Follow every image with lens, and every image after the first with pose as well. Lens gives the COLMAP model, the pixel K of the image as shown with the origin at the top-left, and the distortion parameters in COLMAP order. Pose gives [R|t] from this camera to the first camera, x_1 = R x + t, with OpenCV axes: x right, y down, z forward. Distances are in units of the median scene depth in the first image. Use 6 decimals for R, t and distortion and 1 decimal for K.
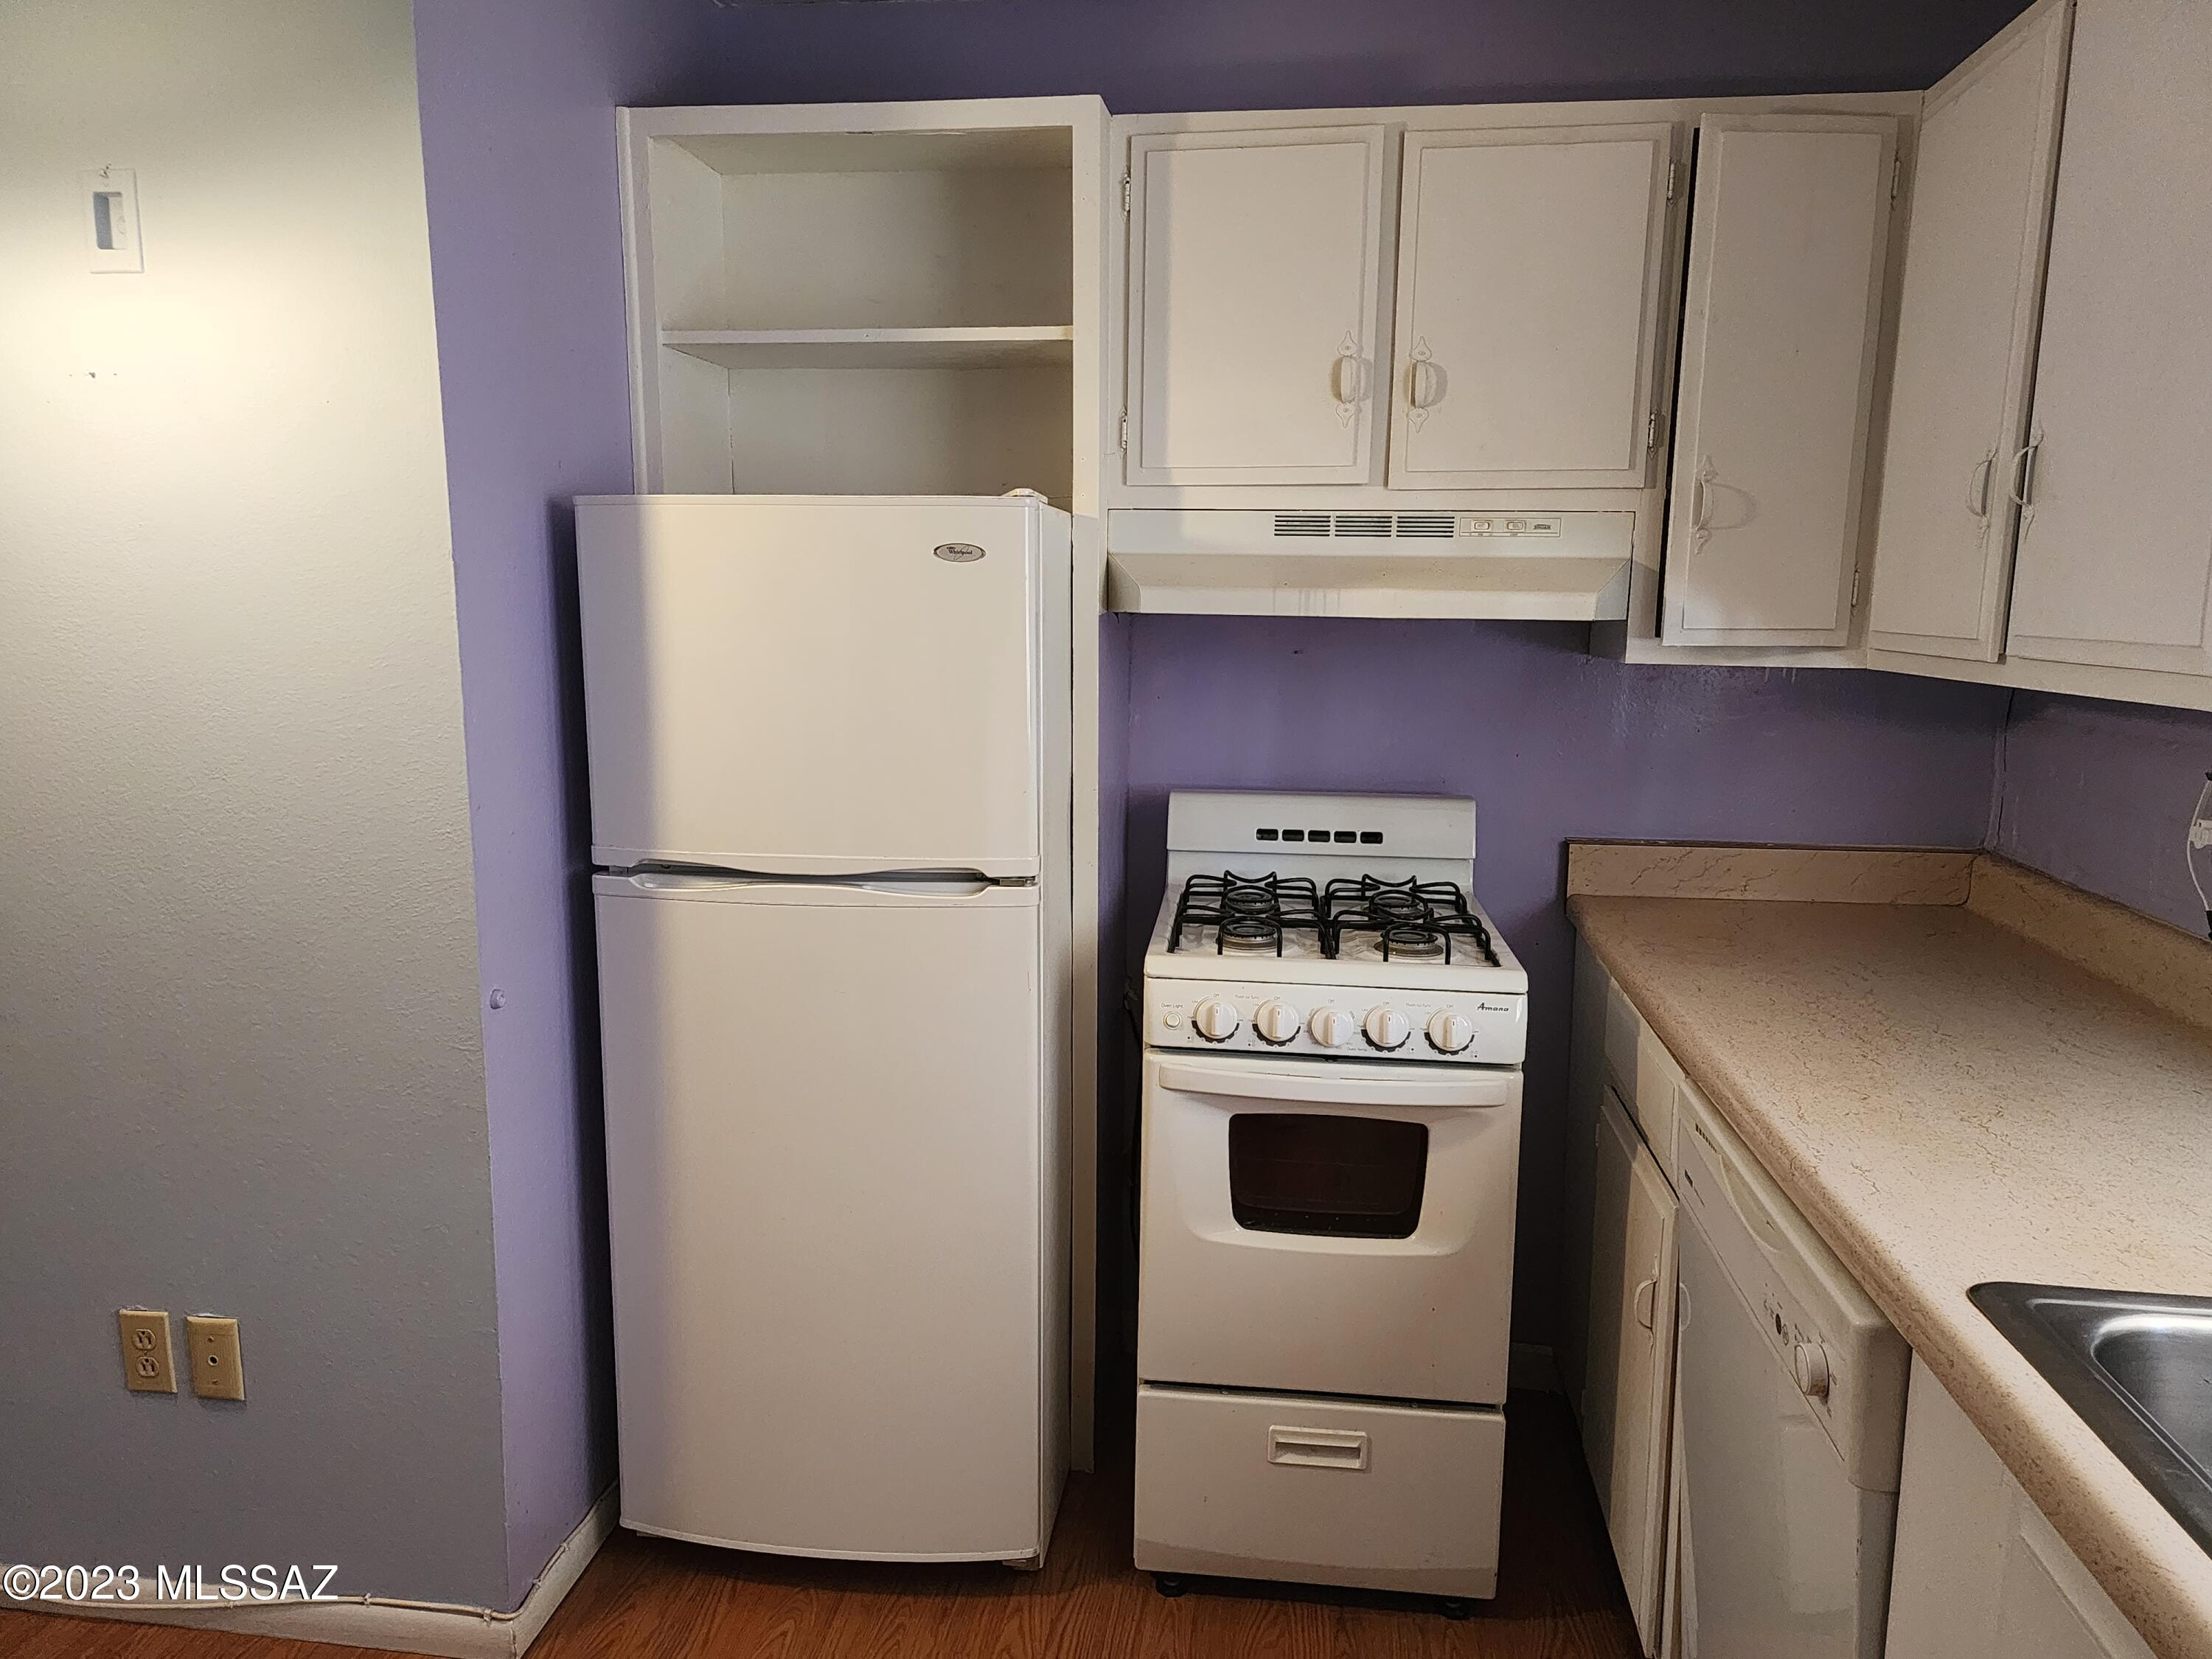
lens RADIAL K [[1530.1, 0, 1106.0], [0, 1530.1, 829.5], [0, 0, 1]] dist [0.071341, -0.049794]
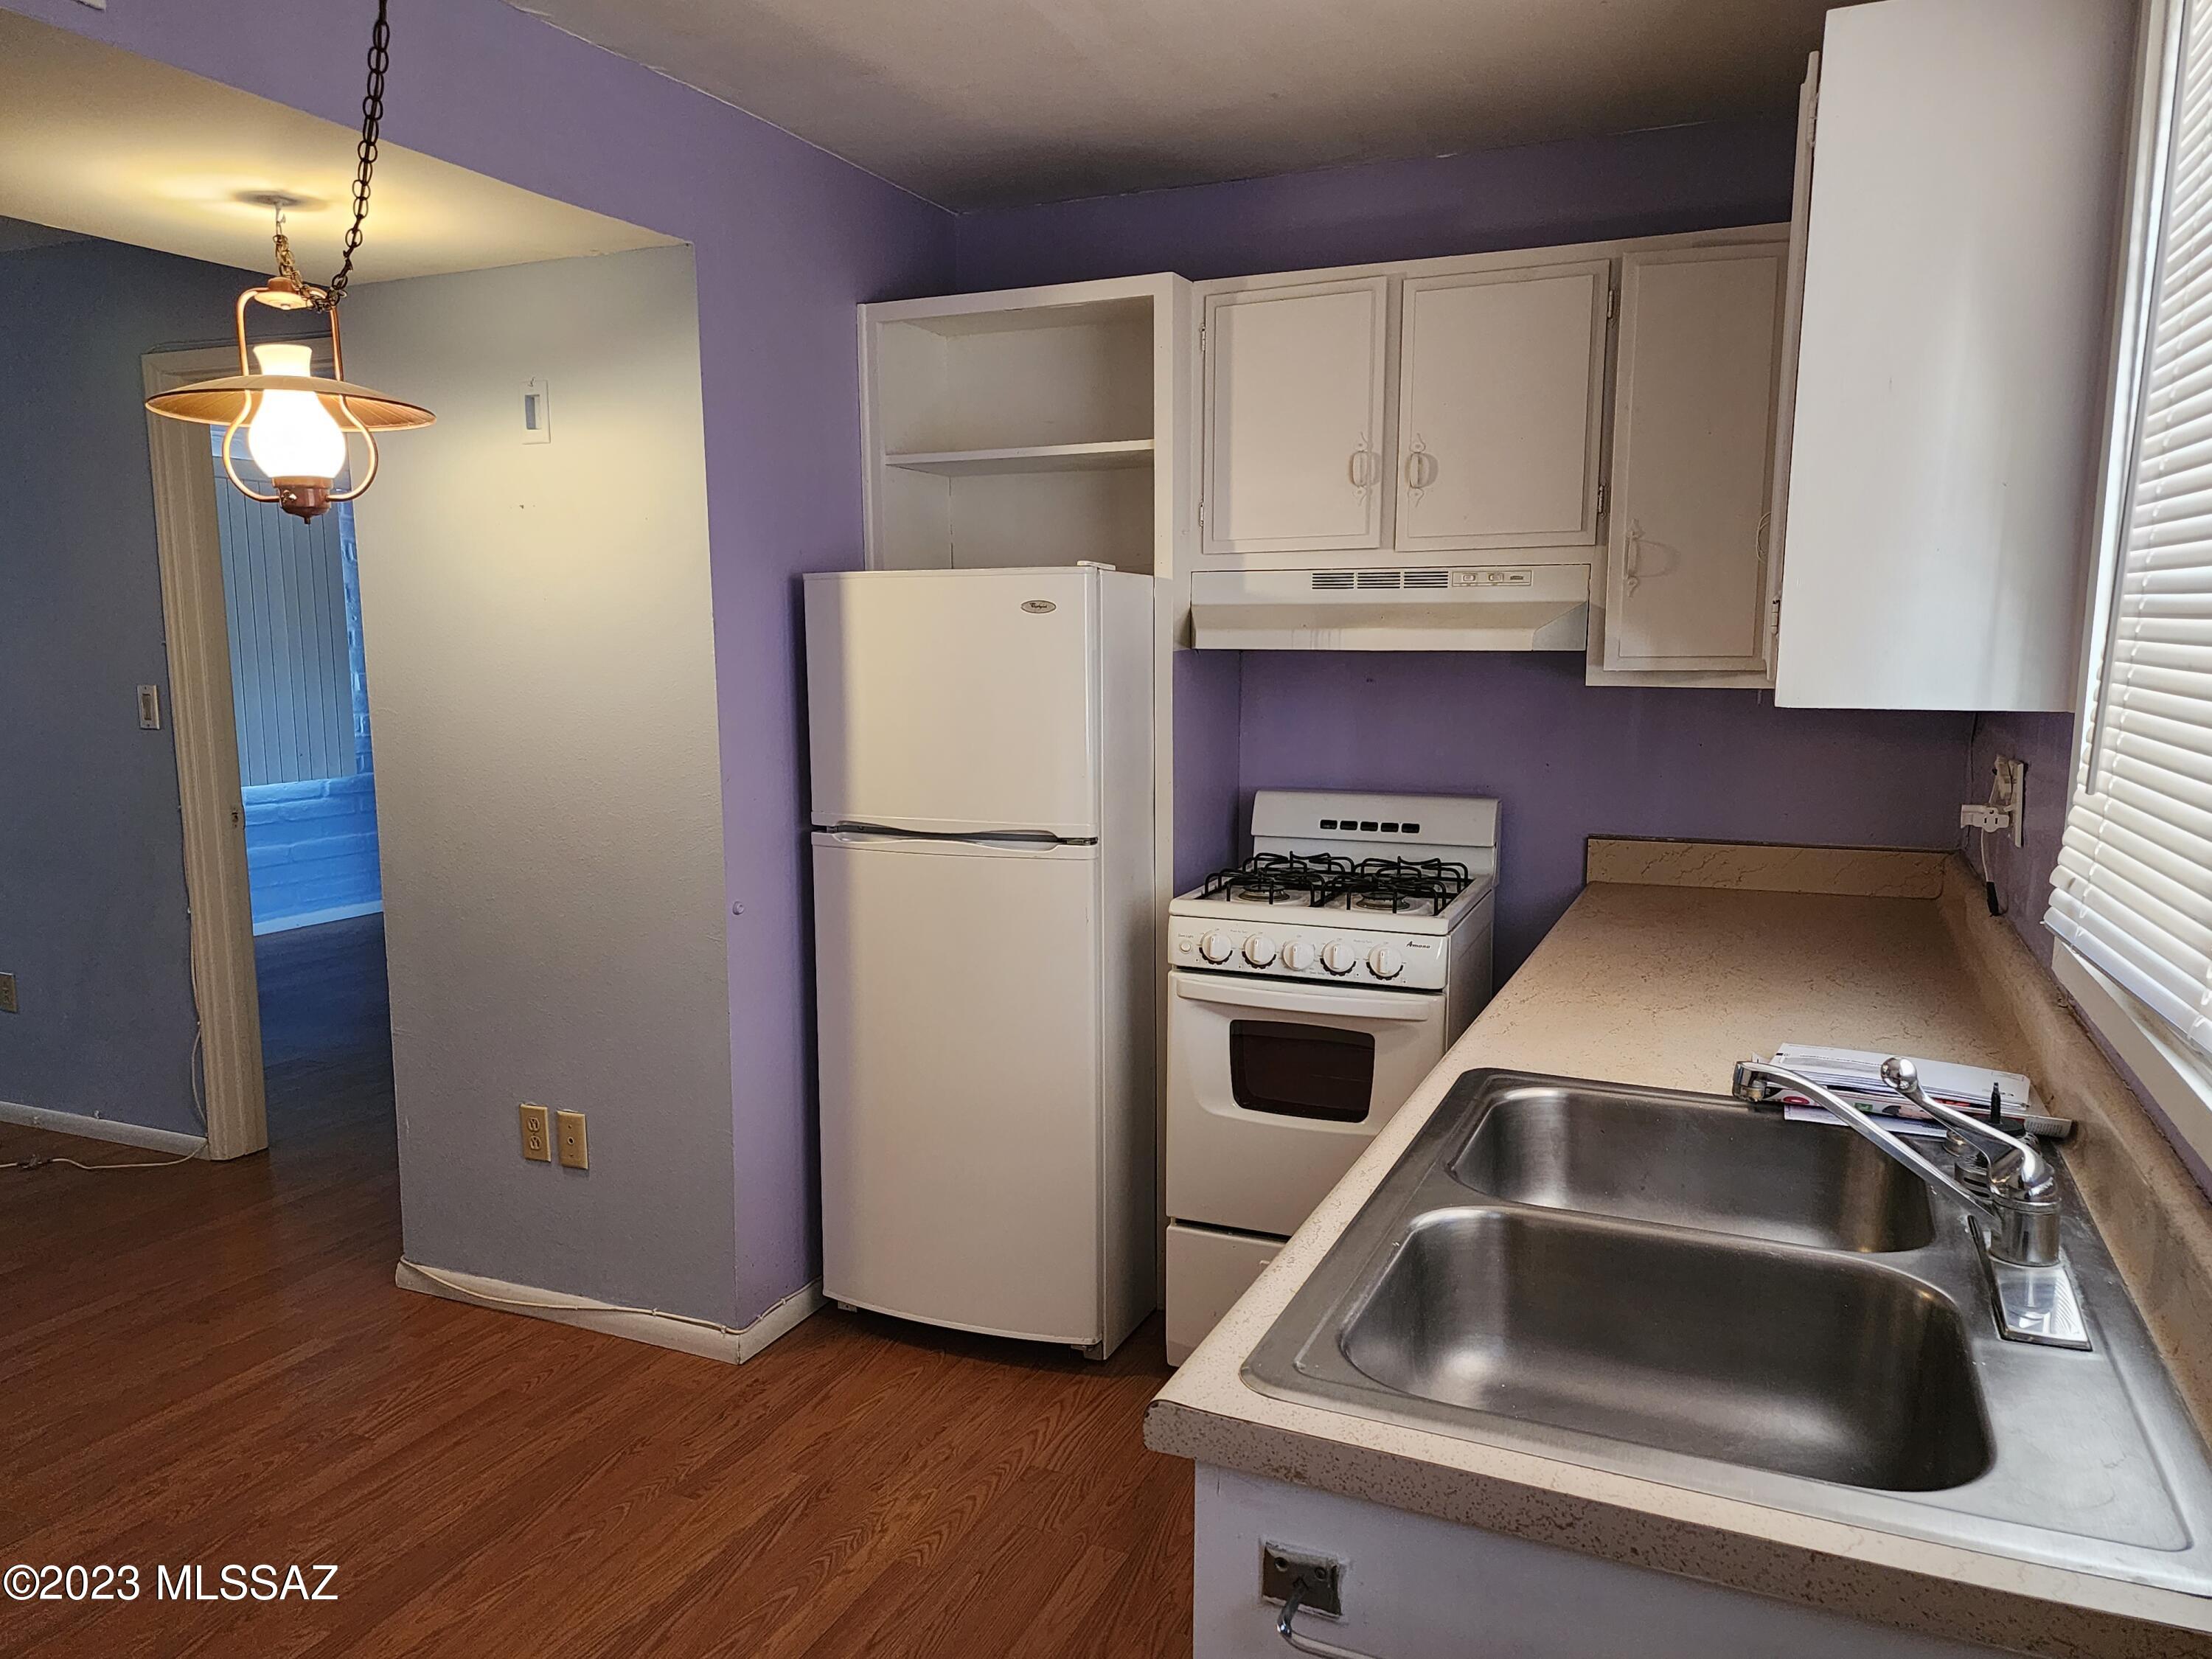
lens RADIAL K [[1527.9, 0, 1106.0], [0, 1527.9, 829.5], [0, 0, 1]] dist [0.075294, -0.000411]
pose [[0.960472, 0.022905, -0.277434, 0.324752], [-0.032262, 0.999053, -0.029209, 0.058428], [0.276502, 0.037004, 0.960301, -0.301708]]
